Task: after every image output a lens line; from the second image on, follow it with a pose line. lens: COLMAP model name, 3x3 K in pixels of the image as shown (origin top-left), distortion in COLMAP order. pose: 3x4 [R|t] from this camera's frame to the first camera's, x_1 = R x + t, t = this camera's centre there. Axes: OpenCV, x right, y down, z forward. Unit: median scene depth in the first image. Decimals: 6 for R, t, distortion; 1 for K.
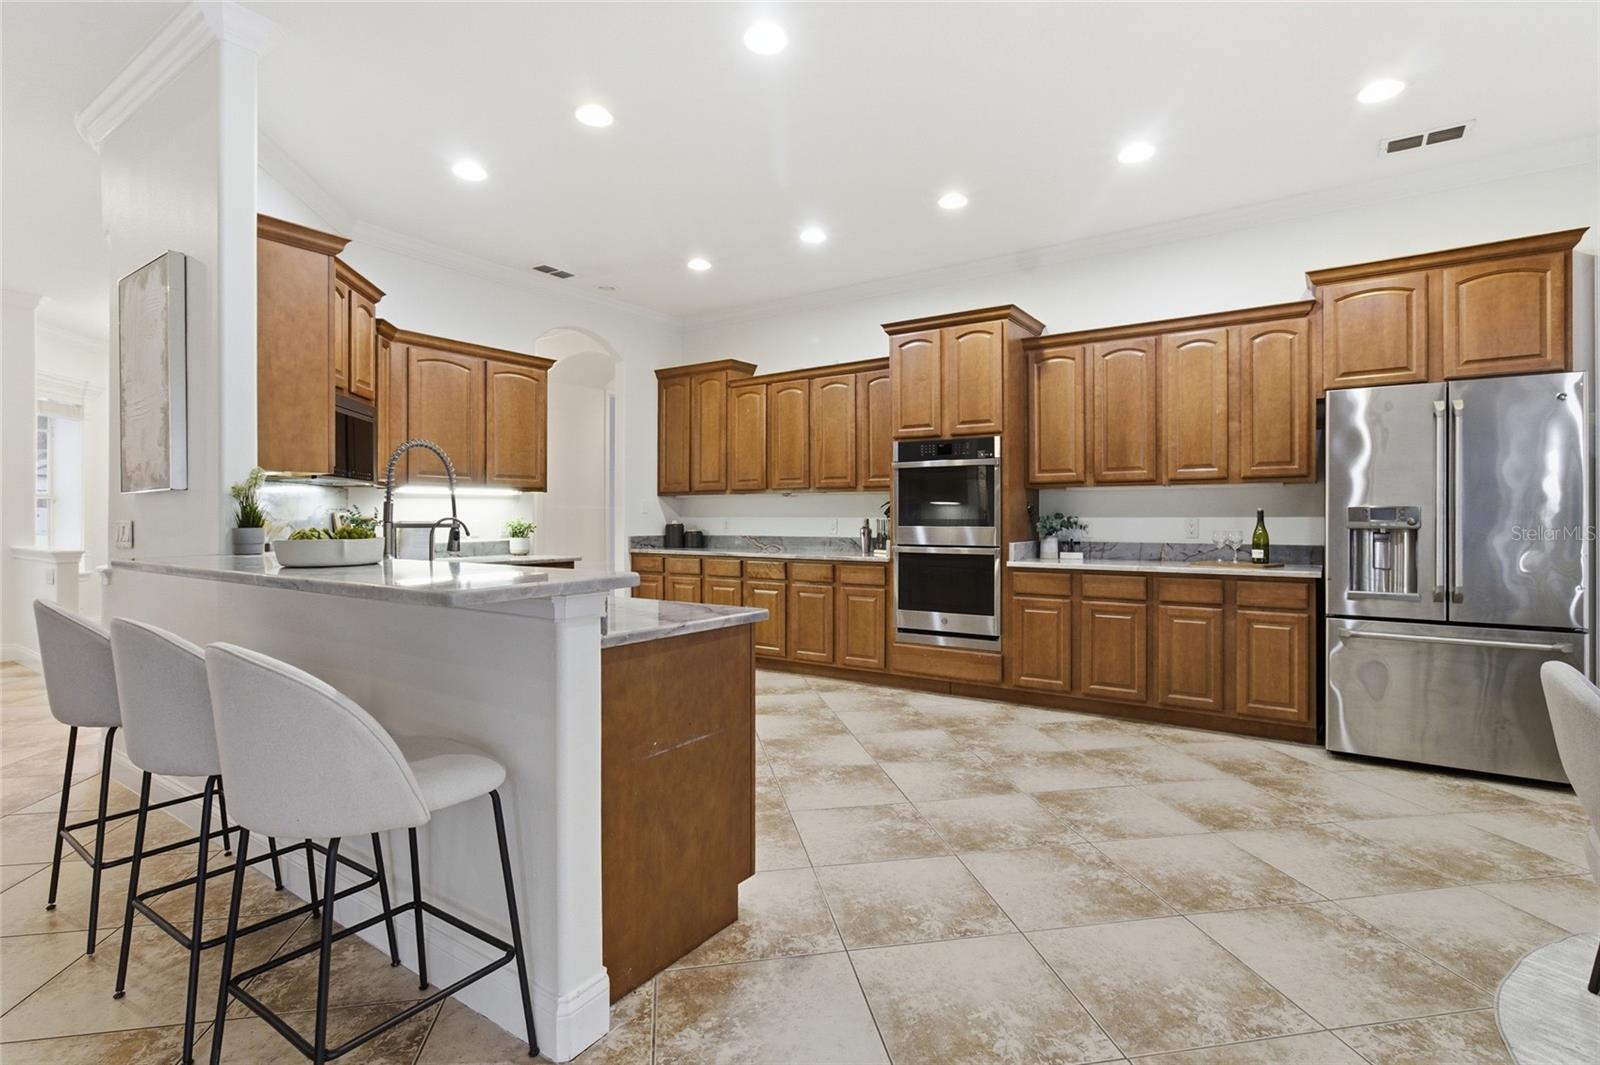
lens RADIAL K [[762.0, 0, 806.1], [0, 762.0, 521.2], [0, 0, 1]] dist [-0.005424, 0.001955]
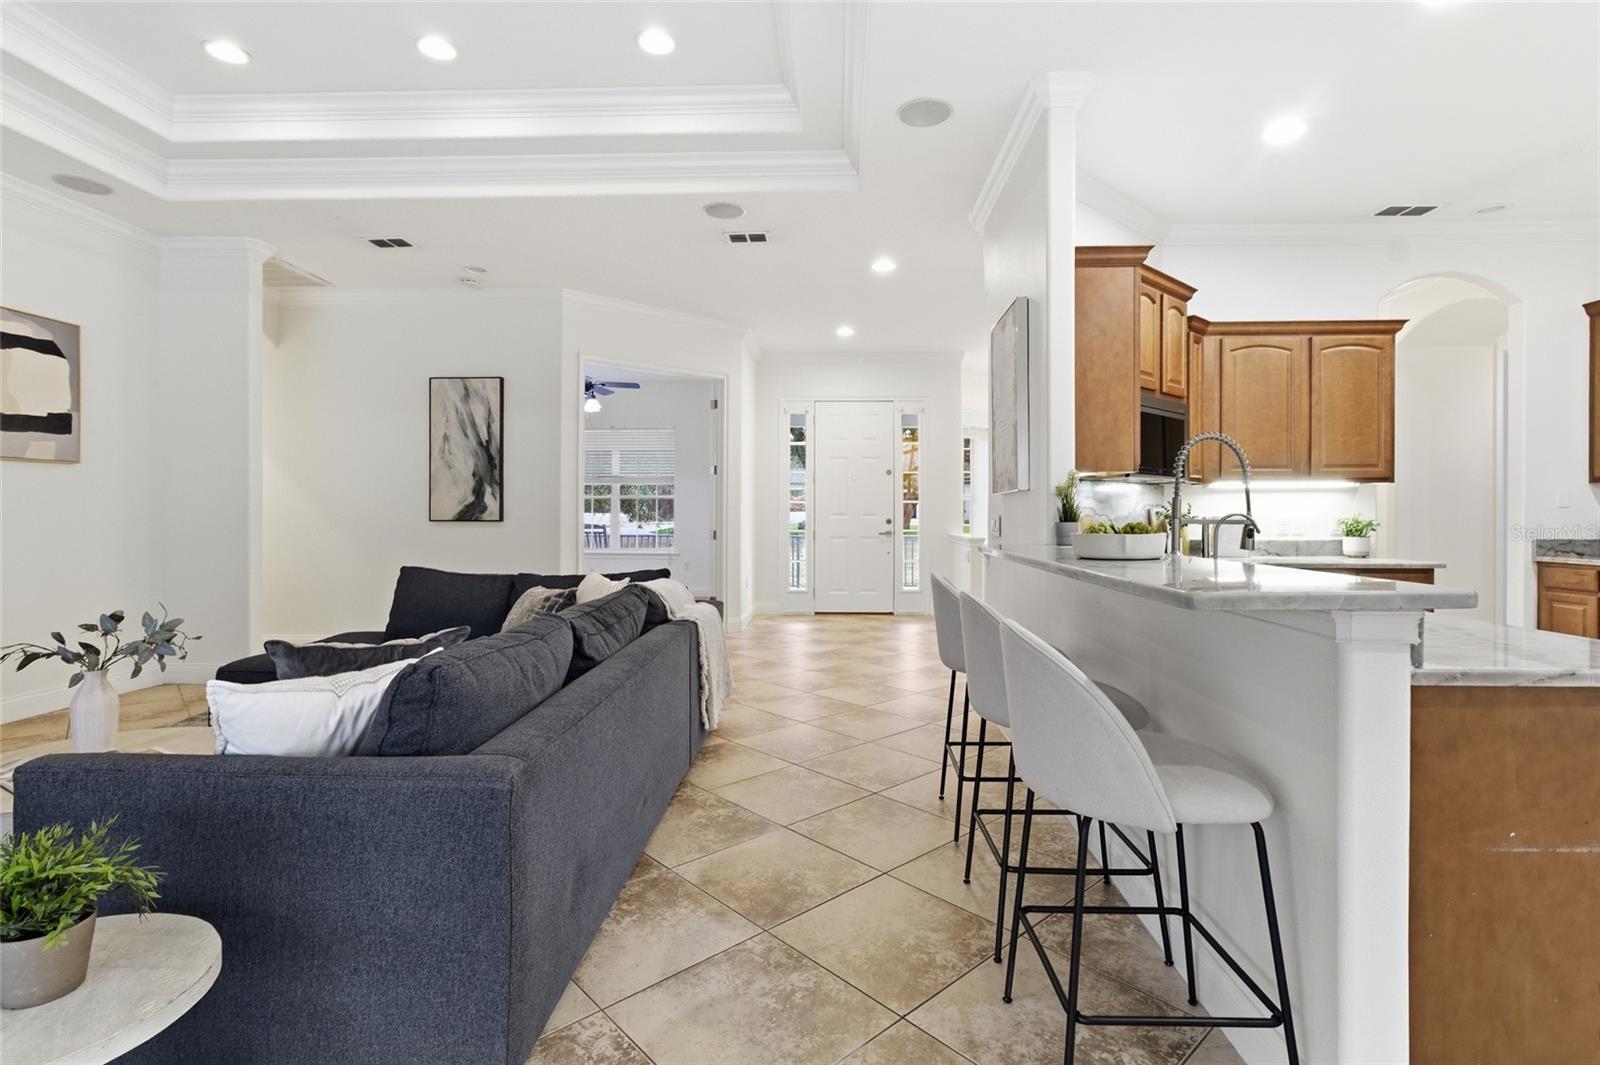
lens RADIAL K [[762.0, 0, 808.7], [0, 762.0, 518.0], [0, 0, 1]] dist [-0.005424, 0.001955]
pose [[0.533322, 0.005028, -0.845897, 0.036142], [-0.004171, 0.999986, 0.003314, 0.000207], [0.845902, 0.001761, 0.533335, 0.059004]]
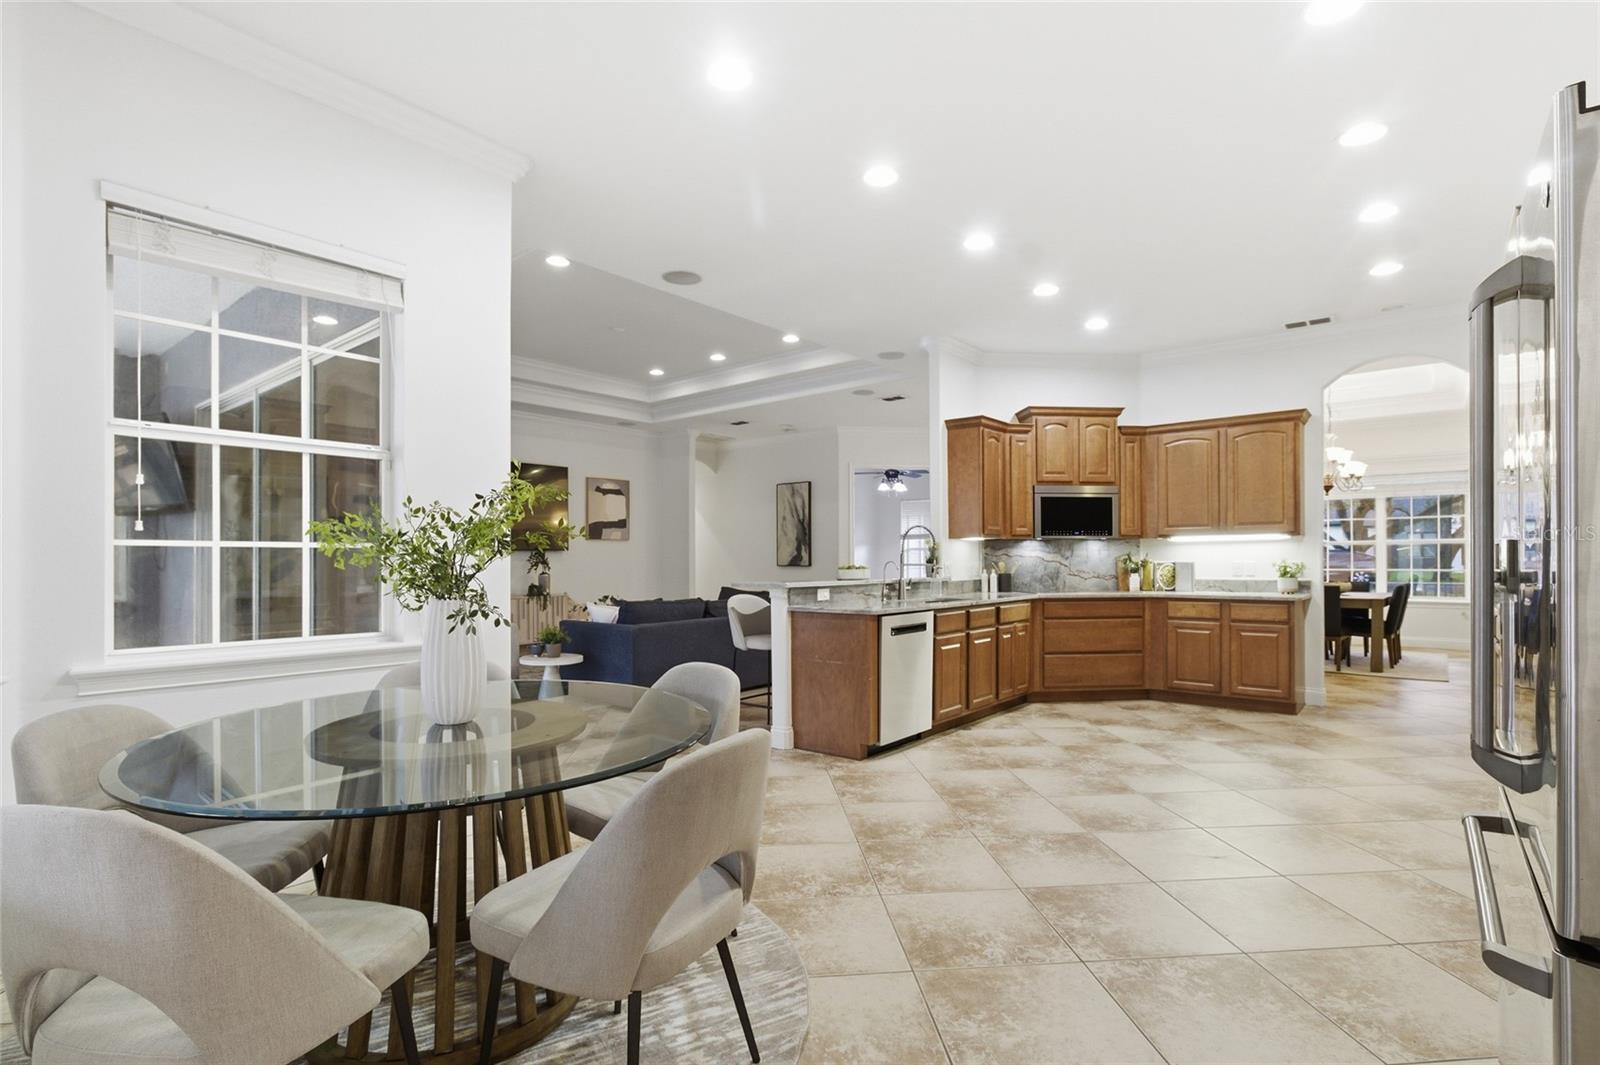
lens RADIAL K [[762.0, 0, 799.7], [0, 762.0, 548.1], [0, 0, 1]] dist [-0.005424, 0.001955]
pose [[-0.094121, -0.015190, -0.995445, 1.635224], [0.000764, 0.999882, -0.015330, -0.008567], [0.995561, -0.002203, -0.094098, 0.870178]]
